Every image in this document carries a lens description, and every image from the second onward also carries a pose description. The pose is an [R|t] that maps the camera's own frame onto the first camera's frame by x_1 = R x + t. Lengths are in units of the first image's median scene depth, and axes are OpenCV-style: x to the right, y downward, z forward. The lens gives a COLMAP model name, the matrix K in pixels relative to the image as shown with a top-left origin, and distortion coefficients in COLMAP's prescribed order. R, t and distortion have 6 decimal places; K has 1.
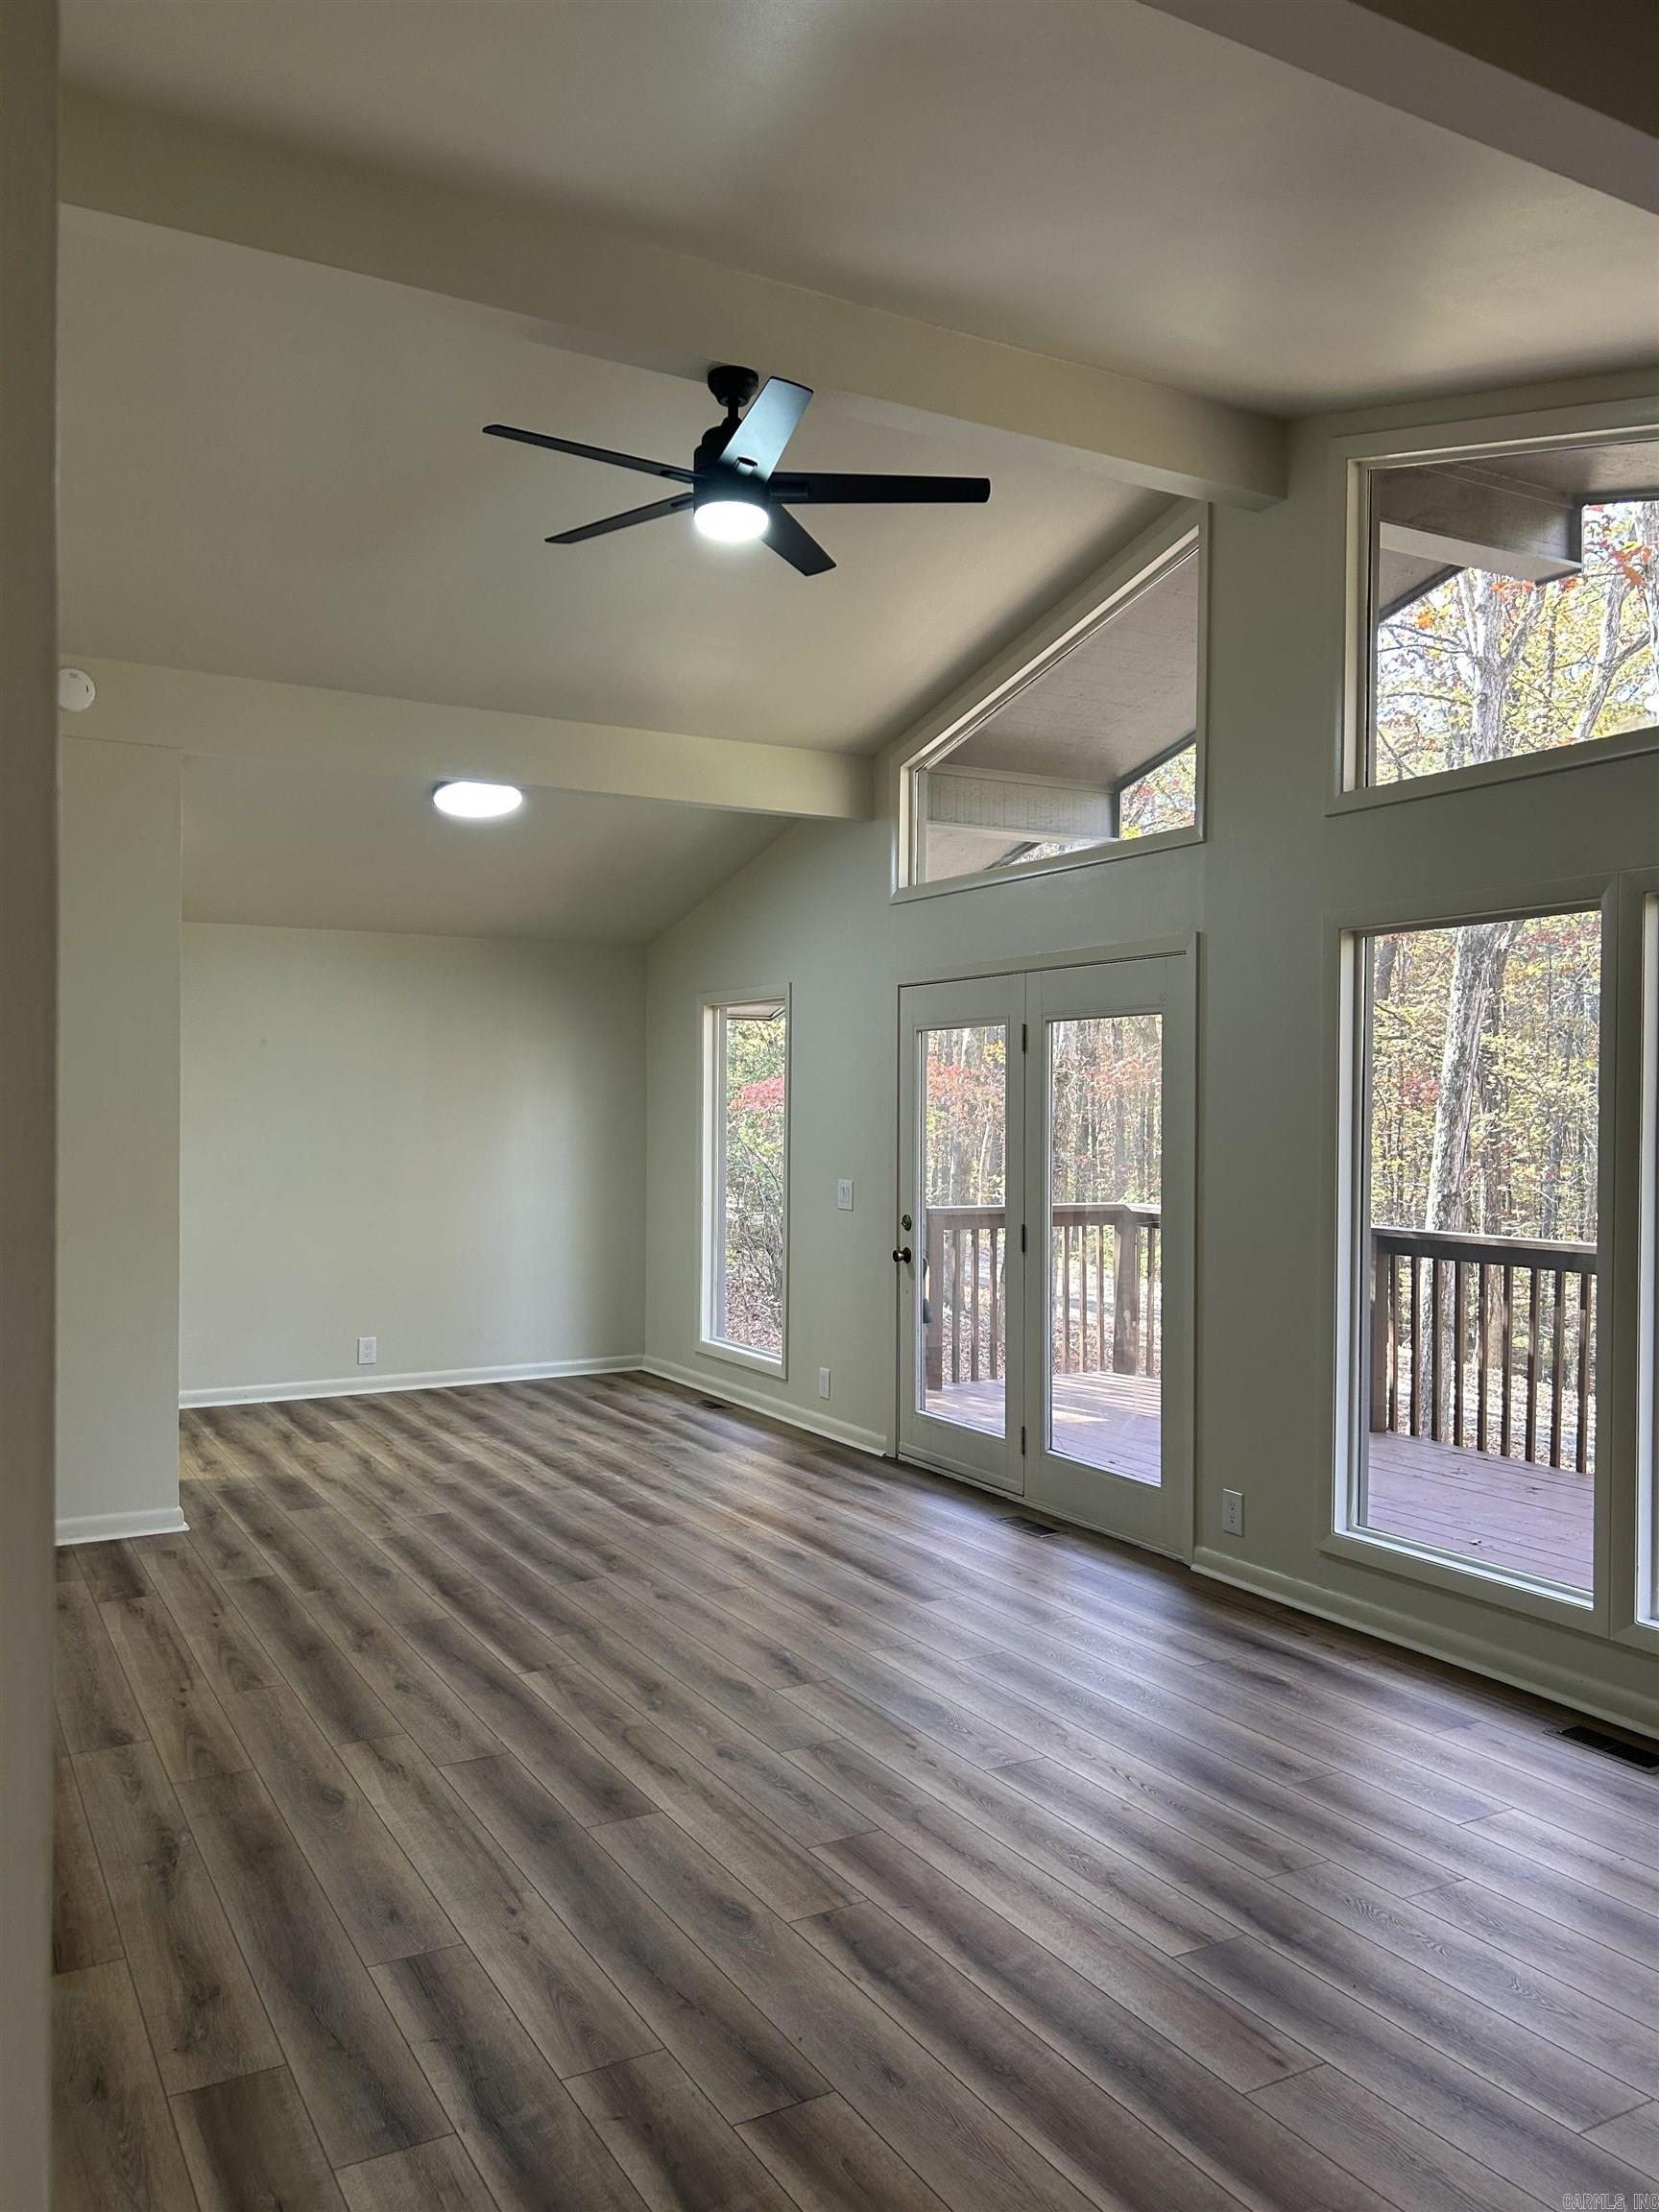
lens RADIAL K [[1642.5, 0, 813.3], [0, 1642.5, 1112.7], [0, 0, 1]] dist [0.051600, -0.057776]
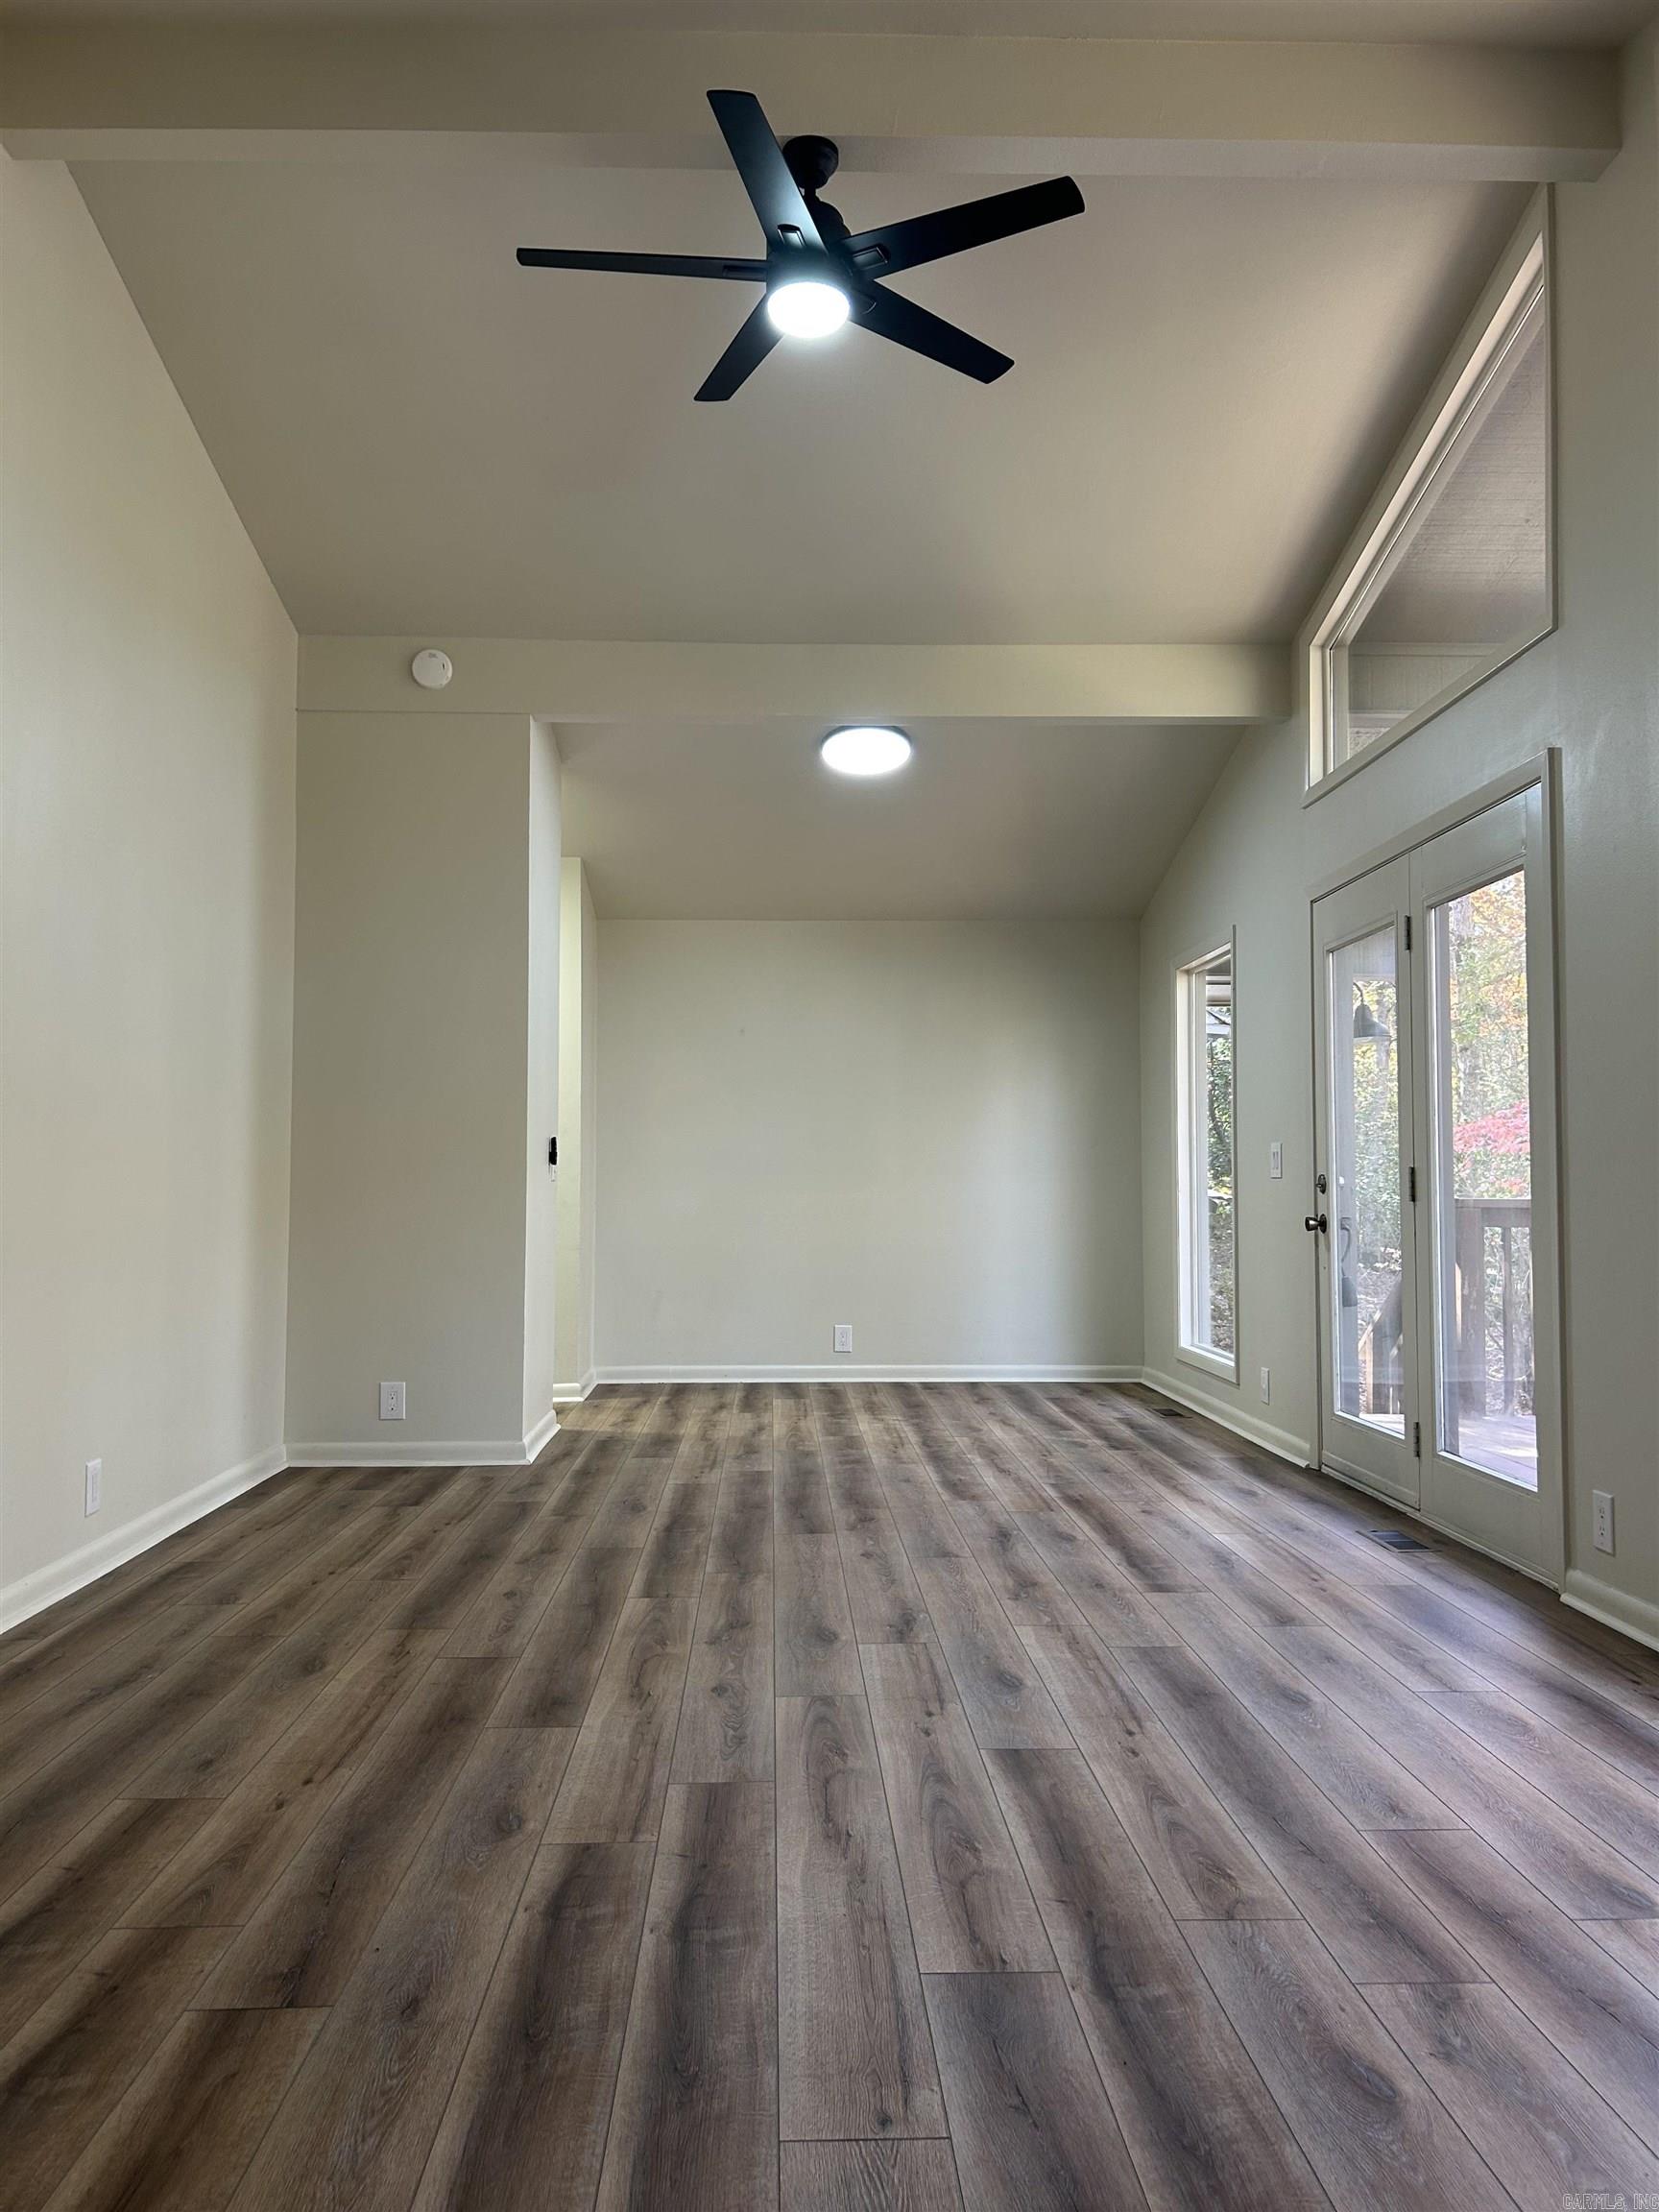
lens RADIAL K [[1642.5, 0, 834.0], [0, 1642.5, 1115.3], [0, 0, 1]] dist [0.051600, -0.057776]
pose [[0.889538, -0.026344, -0.456101, 0.298746], [0.002010, 0.998552, -0.053756, 0.104201], [0.456857, 0.046901, 0.888303, 0.193590]]
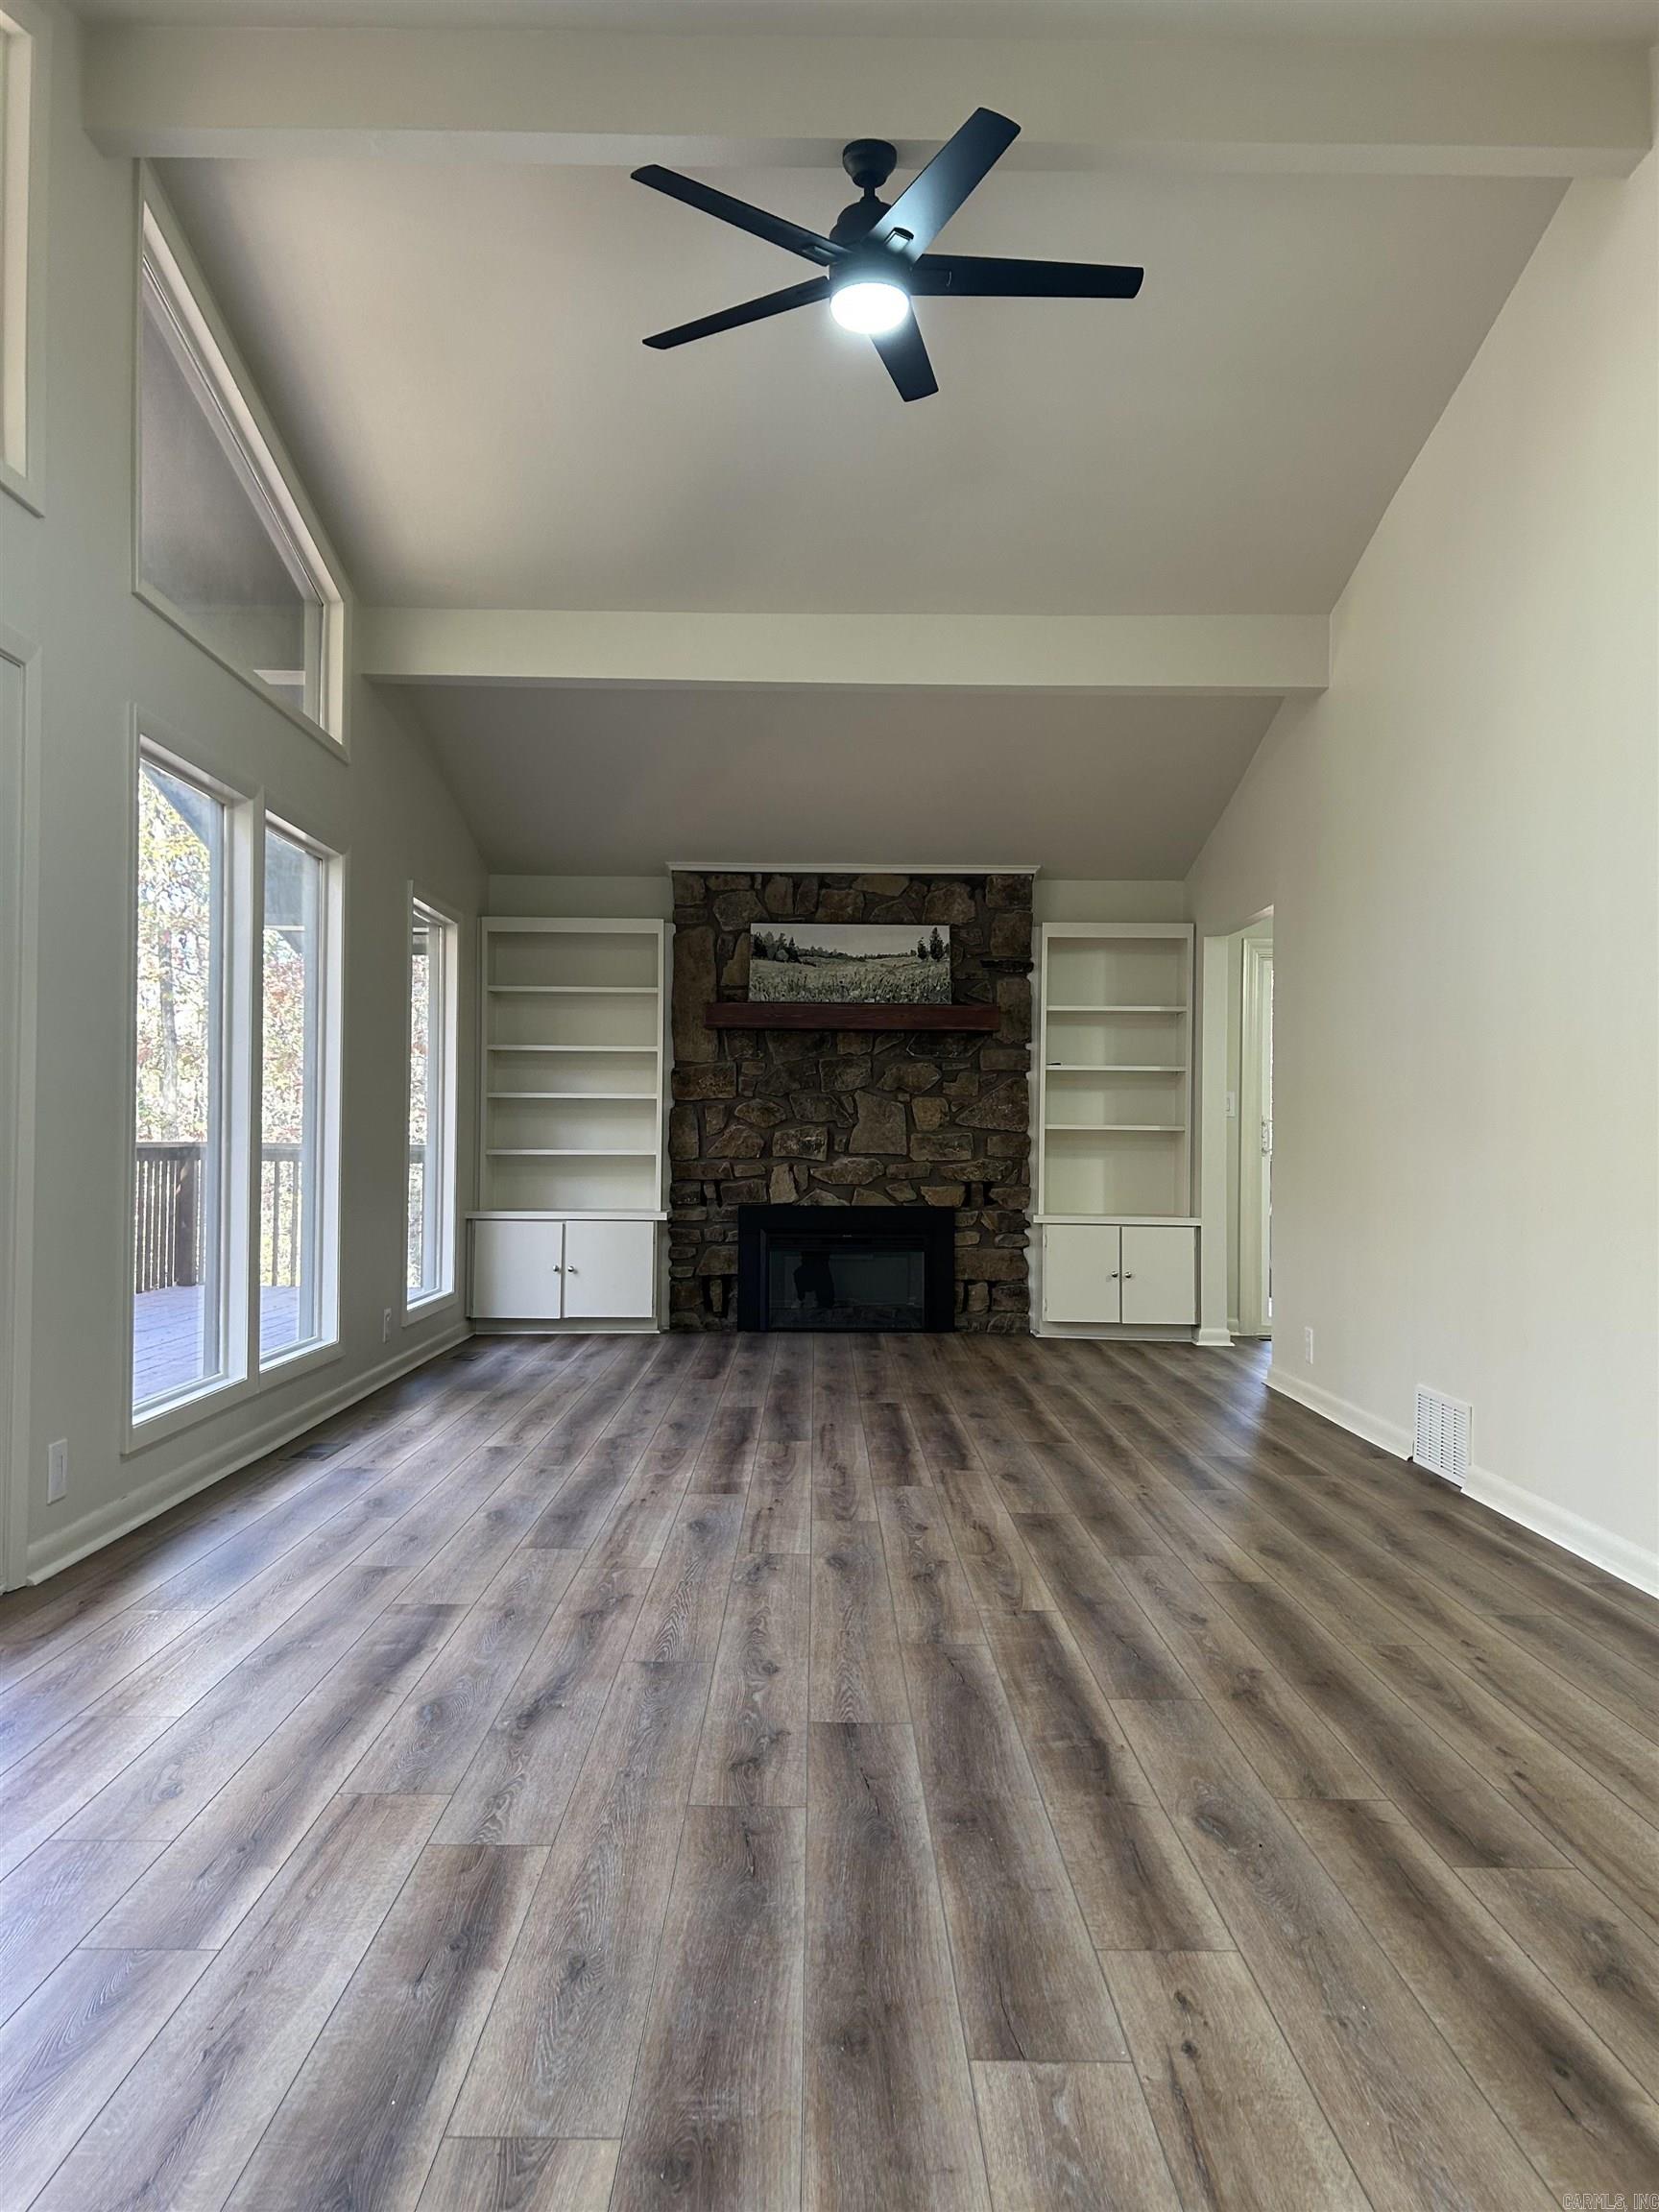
lens RADIAL K [[1642.5, 0, 822.2], [0, 1642.5, 1093.8], [0, 0, 1]] dist [0.051600, -0.057776]
pose [[-0.873041, -0.000249, 0.487647, -0.407962], [-0.012565, 0.999679, -0.021984, 0.089708], [-0.487485, -0.025321, -0.872764, 1.523579]]
